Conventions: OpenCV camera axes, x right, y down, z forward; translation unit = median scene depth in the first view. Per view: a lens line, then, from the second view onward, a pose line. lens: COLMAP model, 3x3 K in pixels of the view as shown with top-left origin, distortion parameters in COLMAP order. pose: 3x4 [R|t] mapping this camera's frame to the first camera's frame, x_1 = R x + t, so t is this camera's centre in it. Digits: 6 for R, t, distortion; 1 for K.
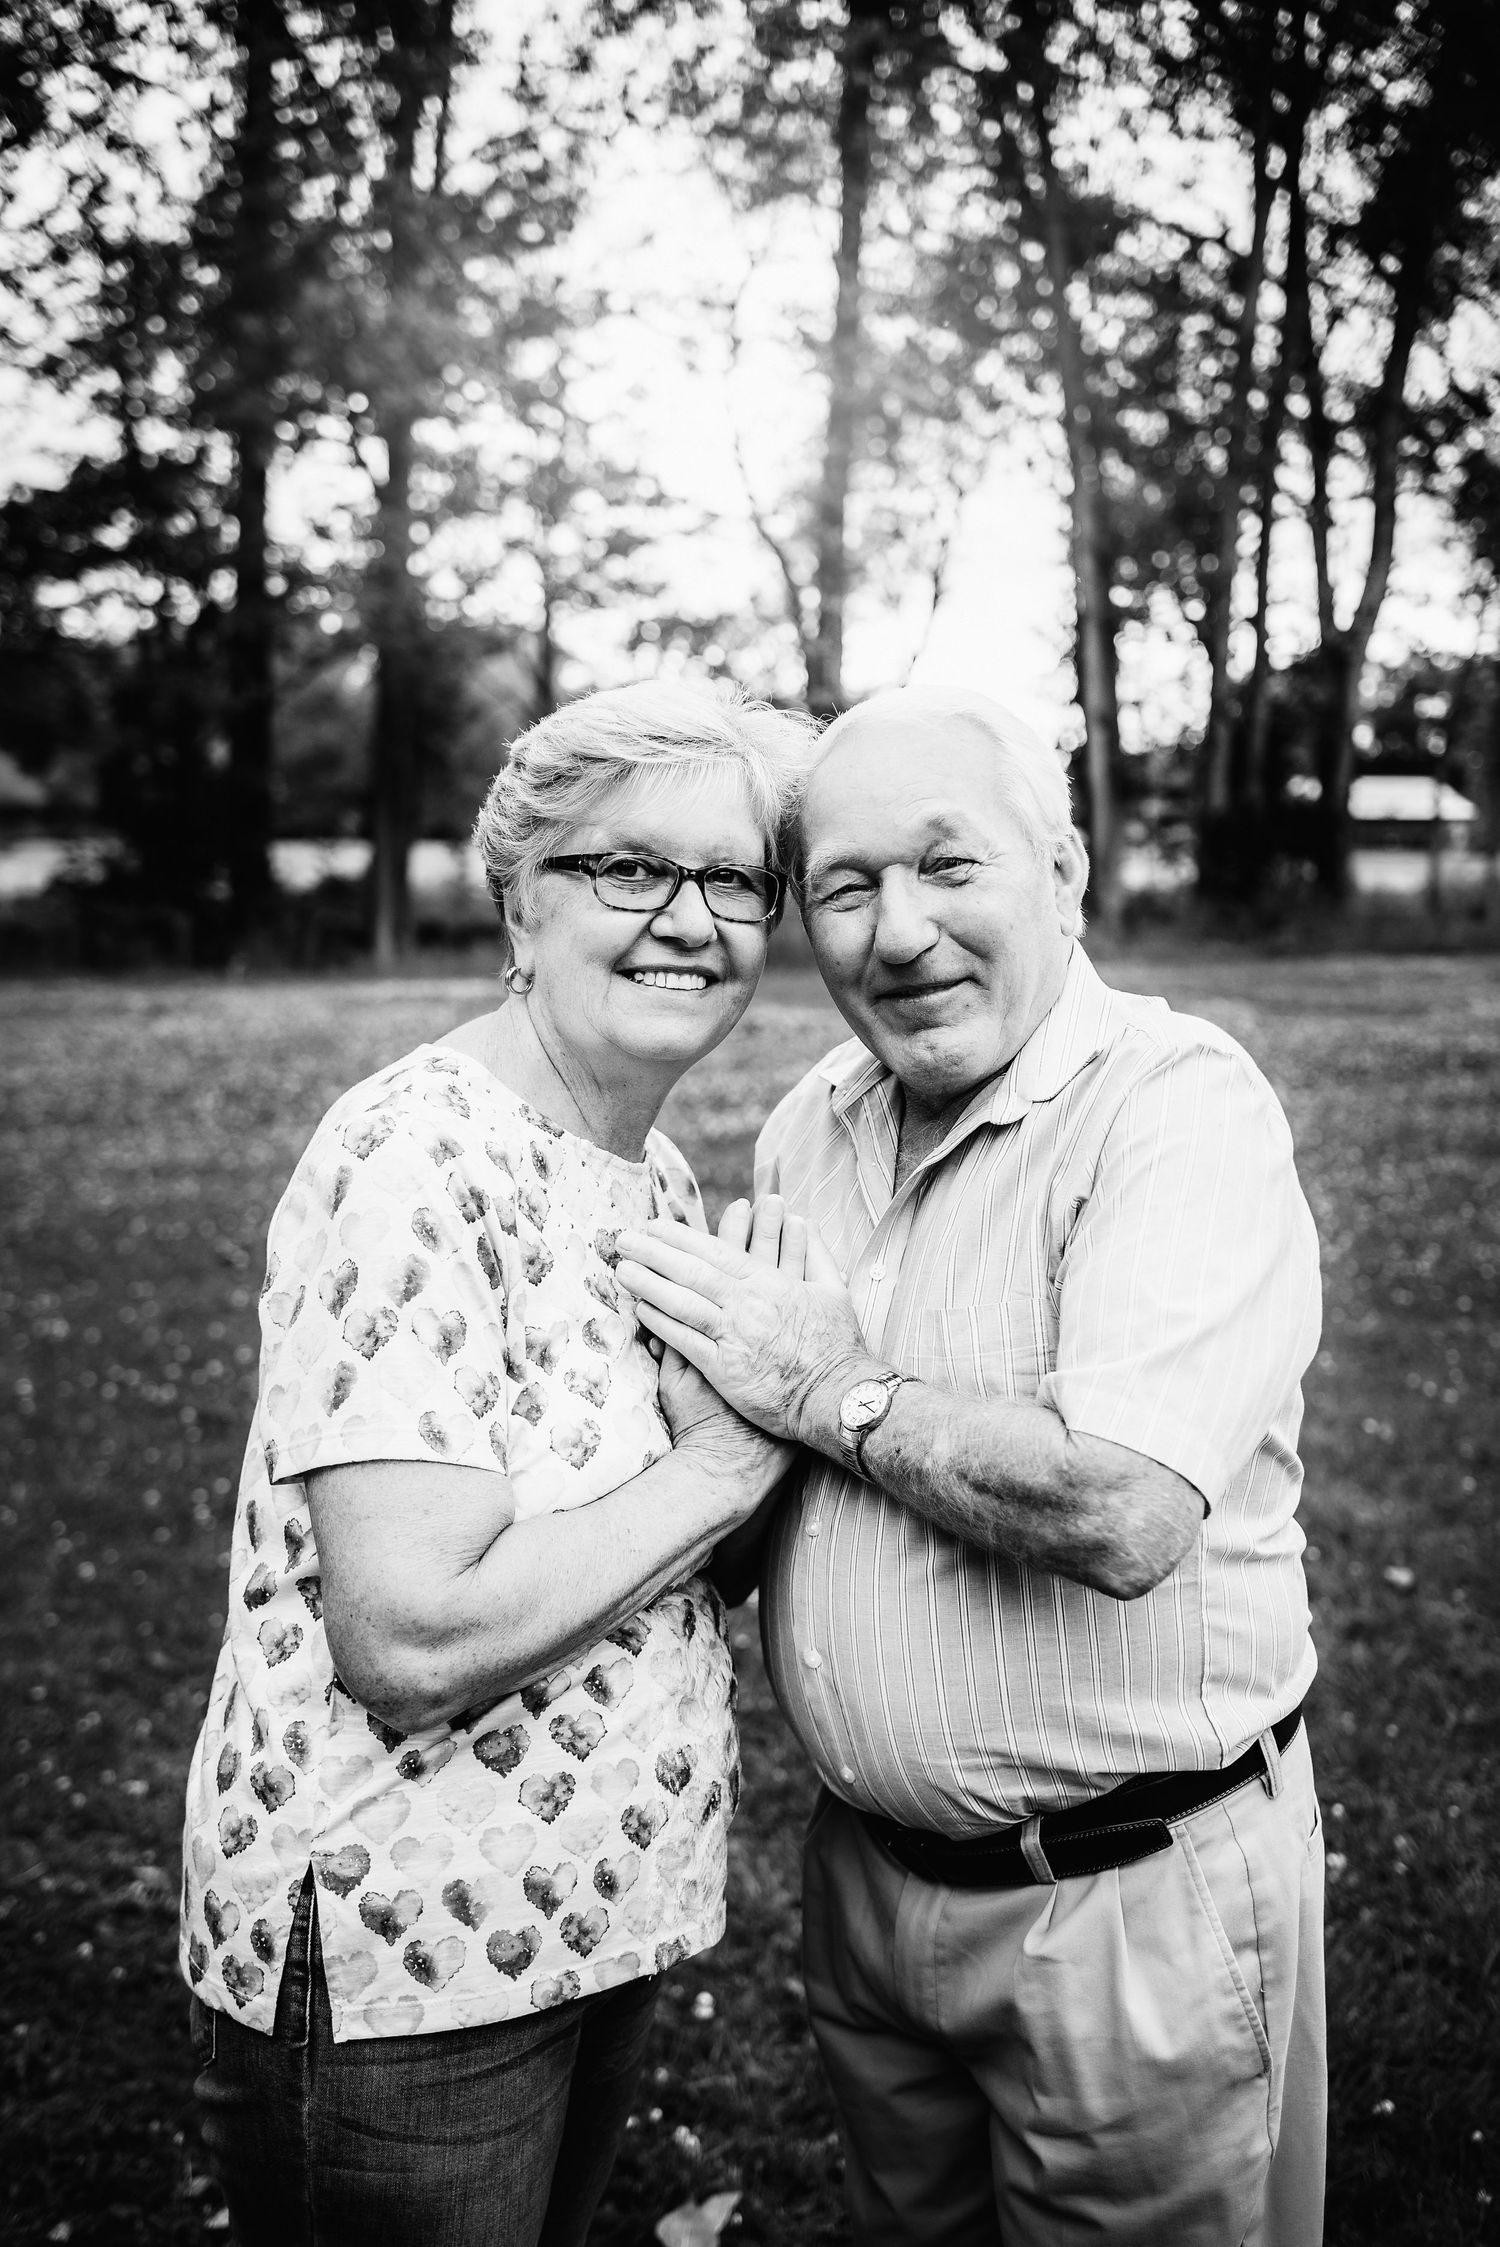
lens RADIAL K [[2315.3, 0, 748.4], [0, 2315.3, 1128.8], [0, 0, 1]] dist [-0.088560, 0.036193]
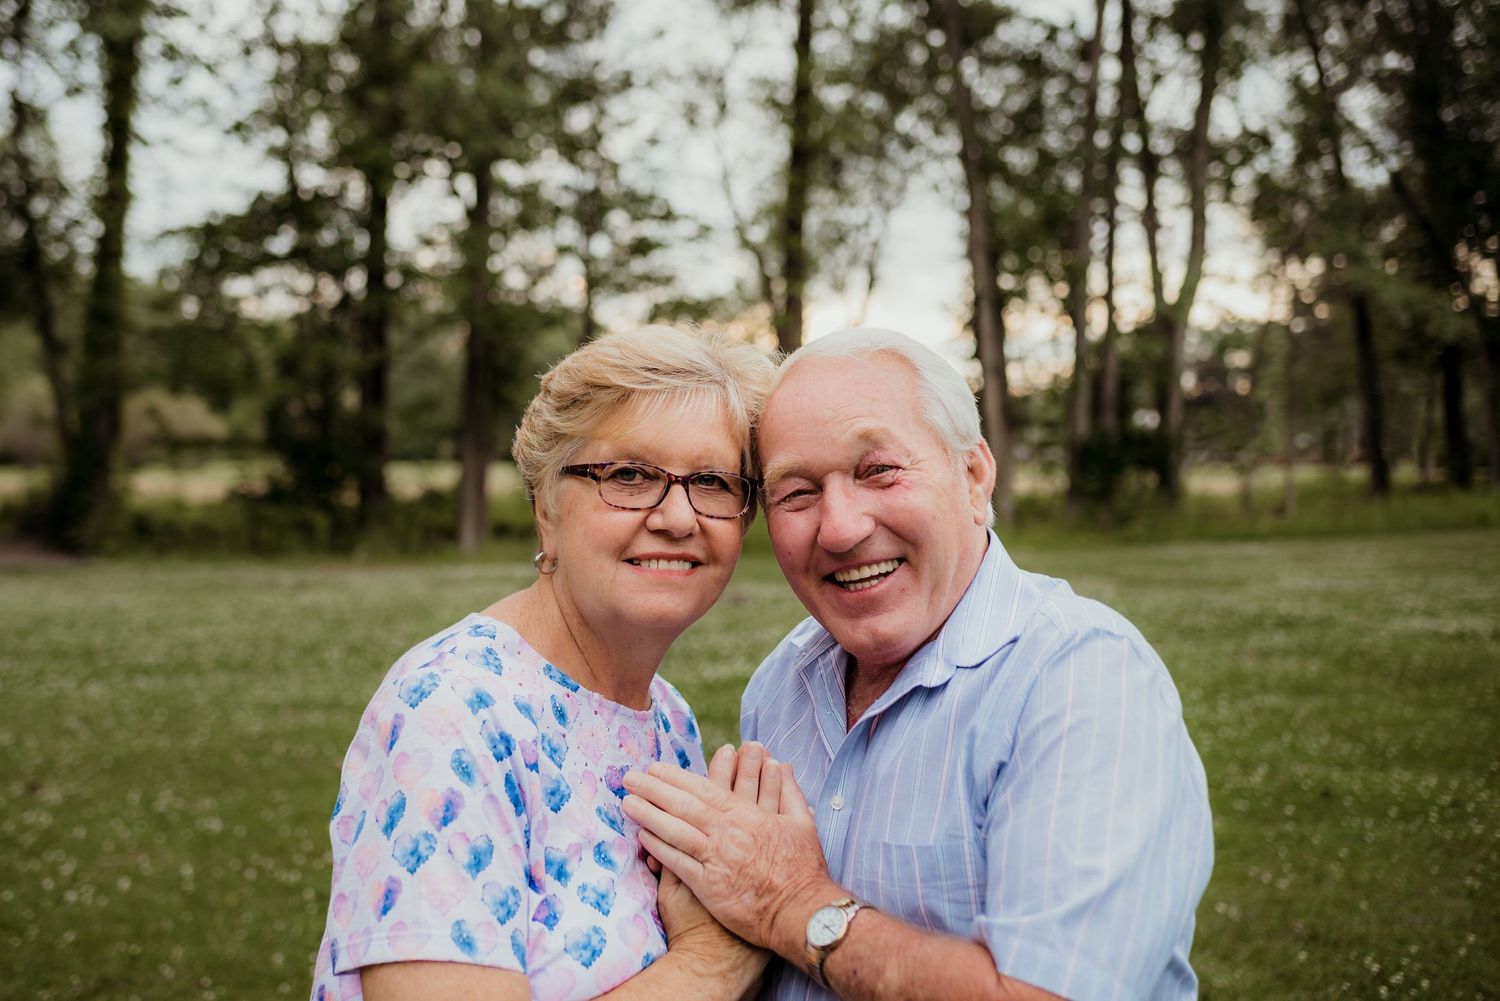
lens RADIAL K [[1699.6, 0, 638.1], [0, 1699.6, 430.0], [0, 0, 1]] dist [-0.084698, 0.028287]
pose [[0.998332, -0.006837, -0.057328, 0.000395], [-0.001389, 0.989832, -0.142235, -0.000322], [0.057718, 0.142077, 0.988171, 0.004933]]
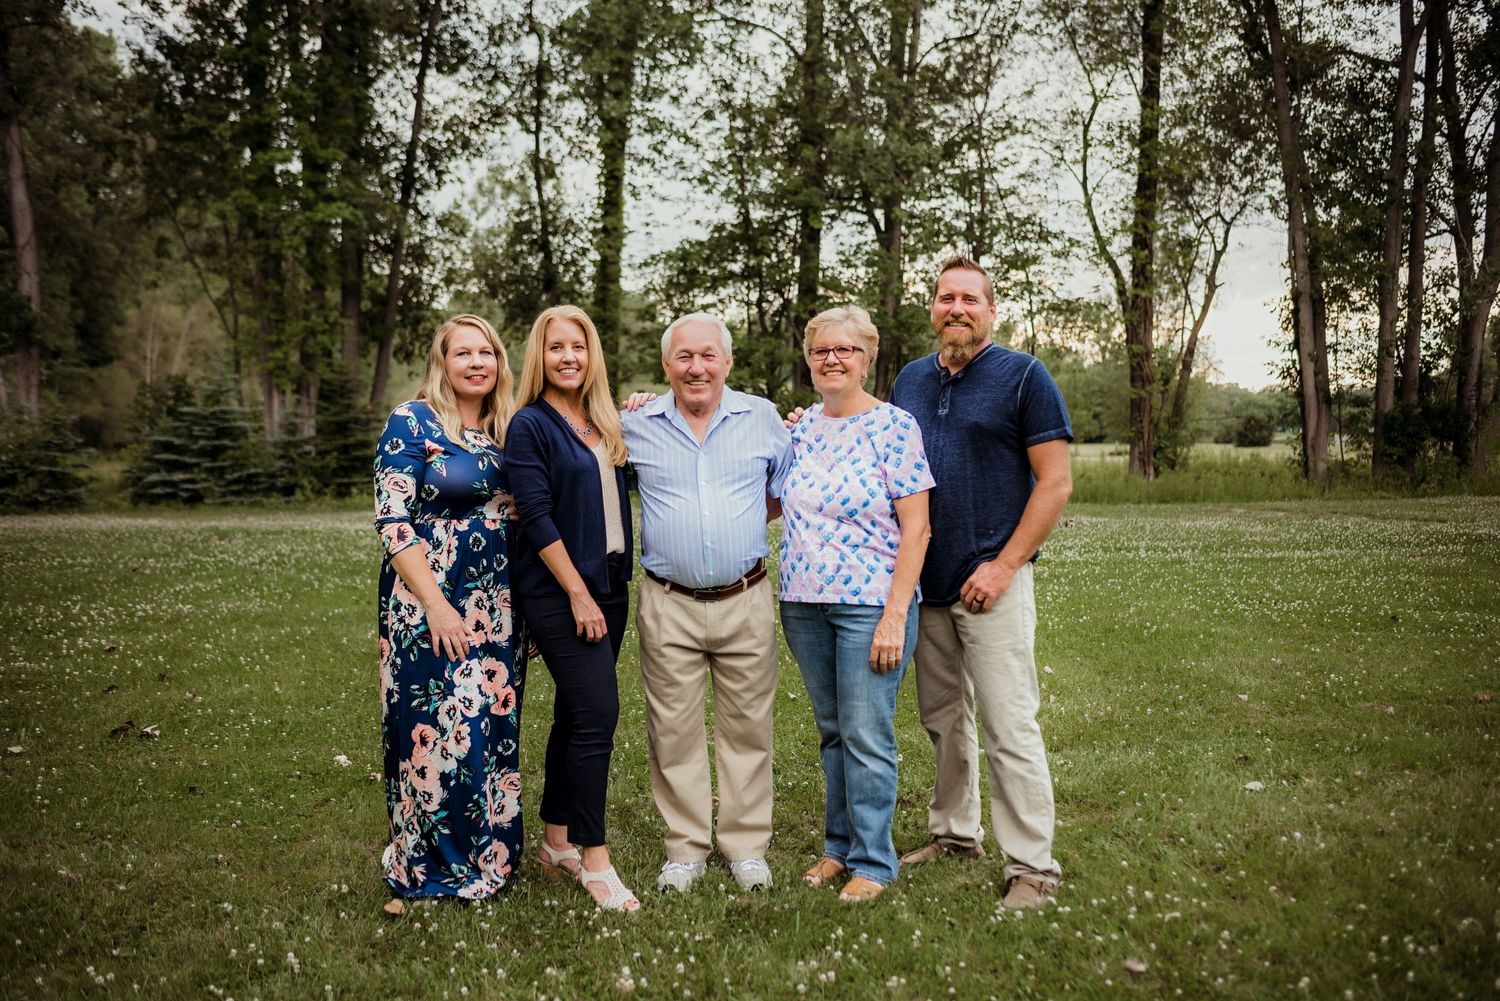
lens RADIAL K [[1464.4, 0, 725.2], [0, 1464.4, 468.0], [0, 0, 1]] dist [-0.101385, 0.091162]
pose [[0.962880, -0.002643, -0.269917, 0.029573], [-0.026569, 0.994168, -0.104517, 0.022632], [0.268619, 0.107808, 0.957194, -0.101776]]
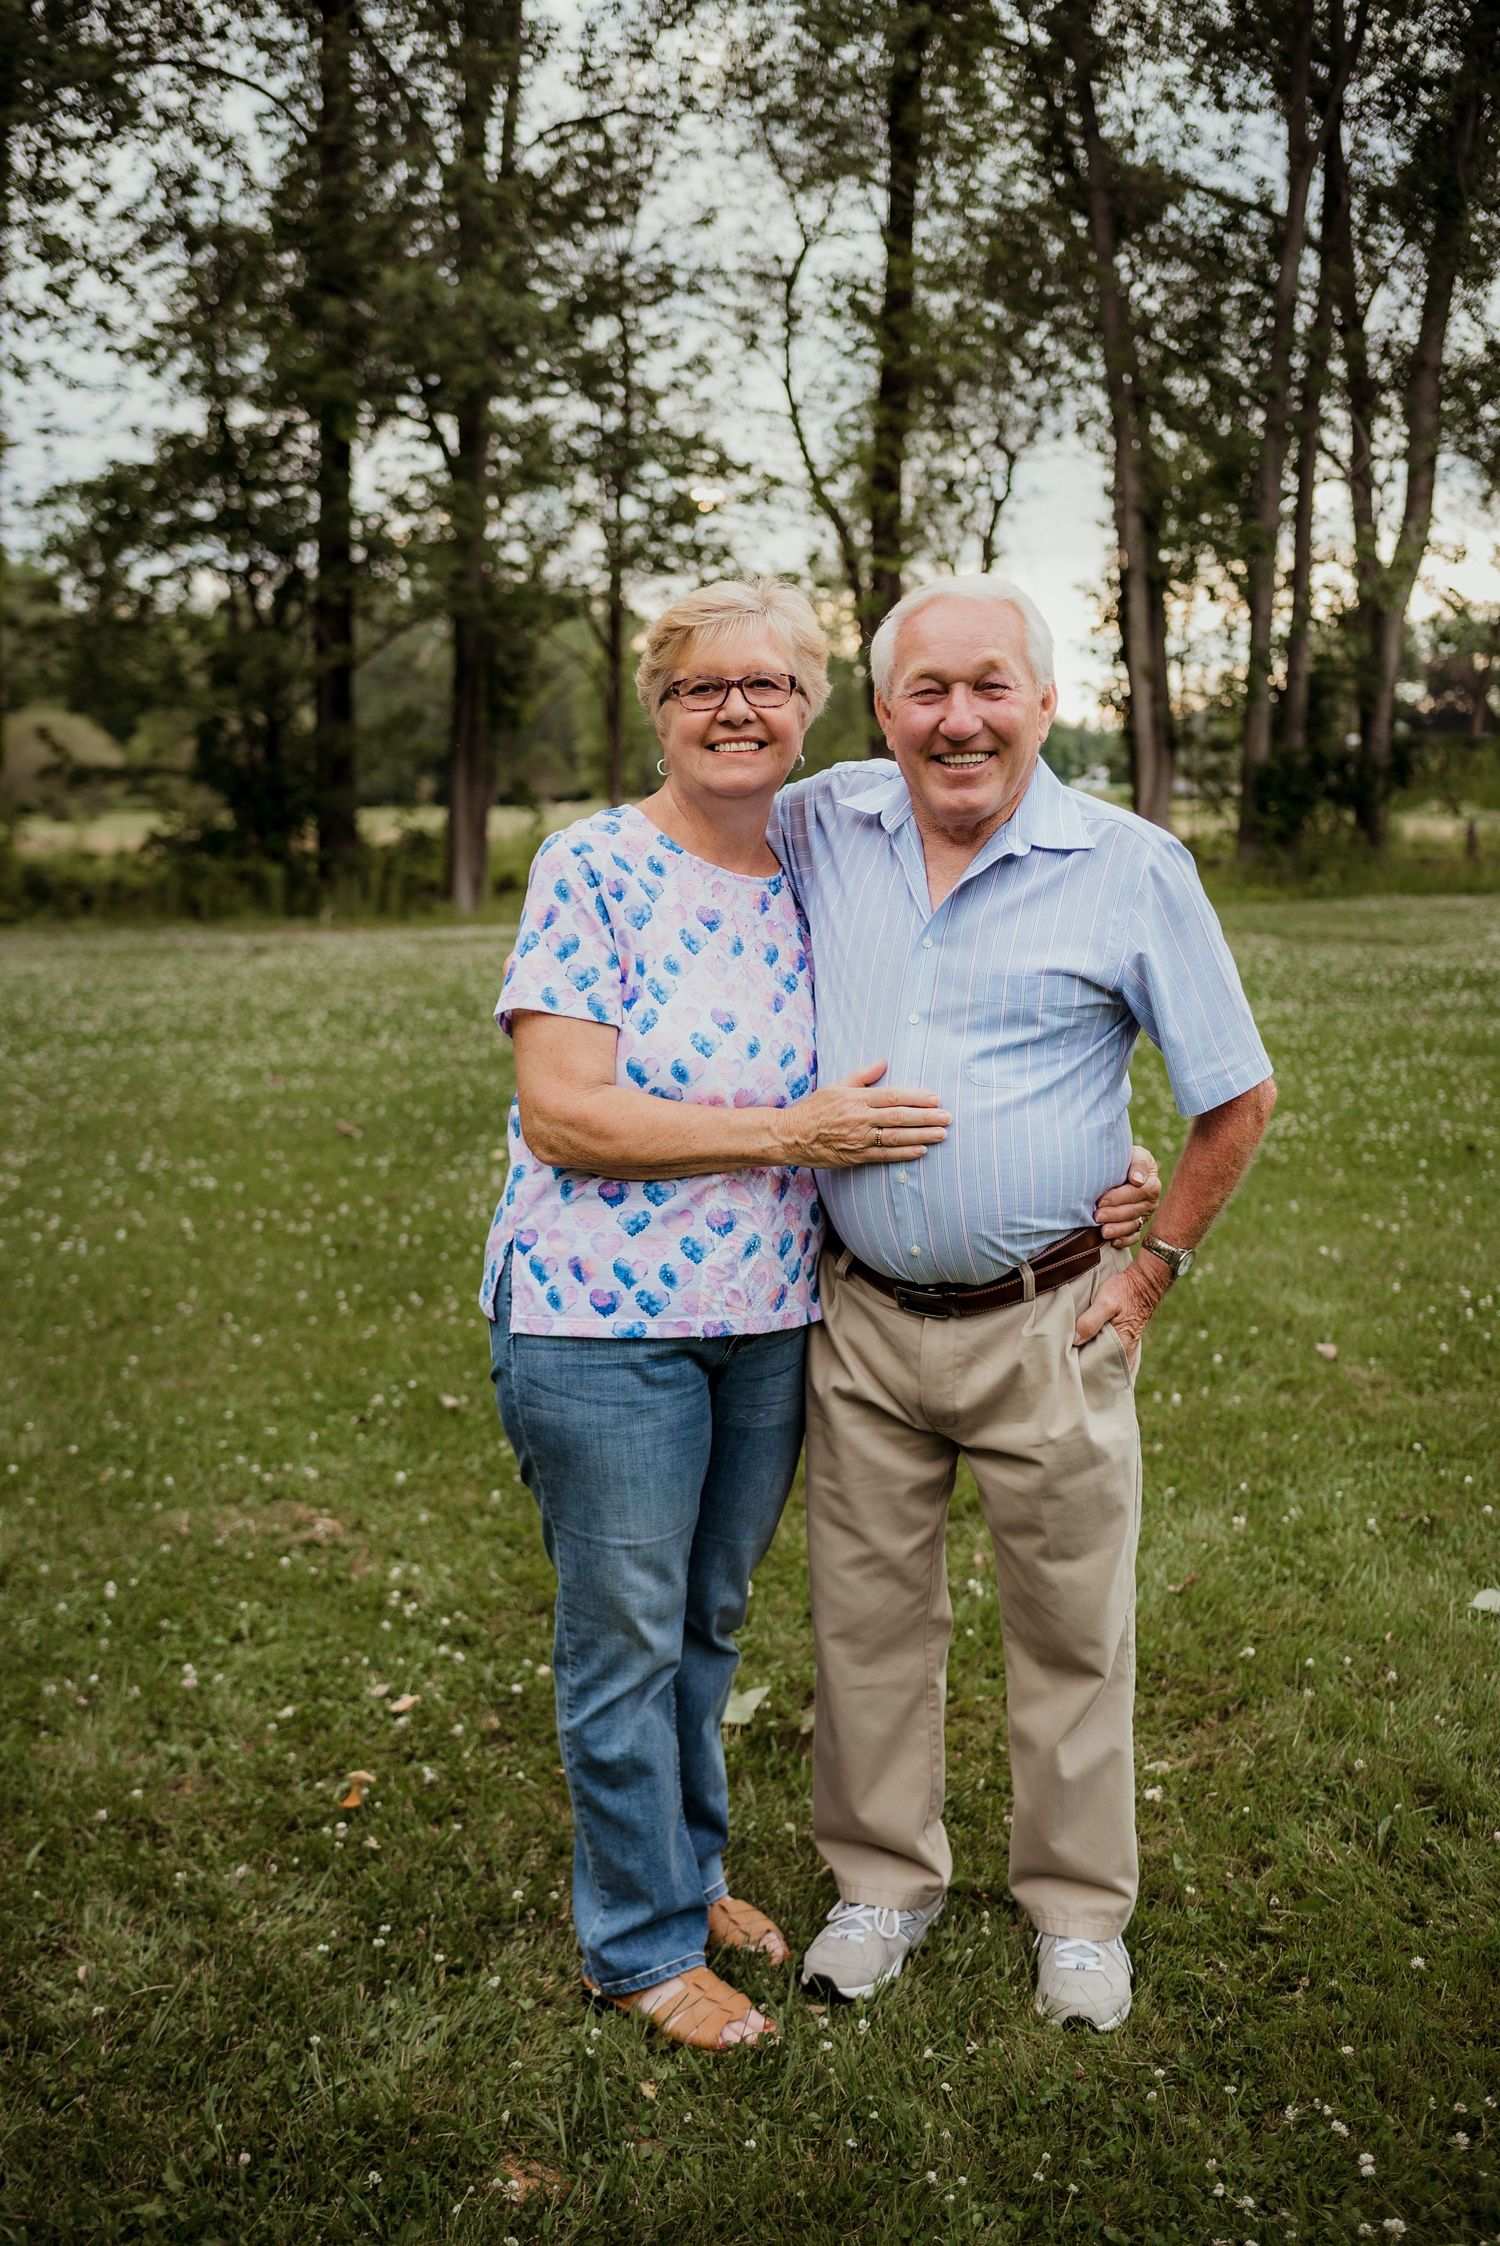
lens RADIAL K [[2279.3, 0, 748.5], [0, 2279.3, 1129.5], [0, 0, 1]] dist [-0.080479, 0.017280]
pose [[0.999504, -0.007558, -0.030575, 0.002914], [0.008103, 0.999810, 0.017754, 0.009952], [0.030435, -0.017993, 0.999375, -0.037031]]
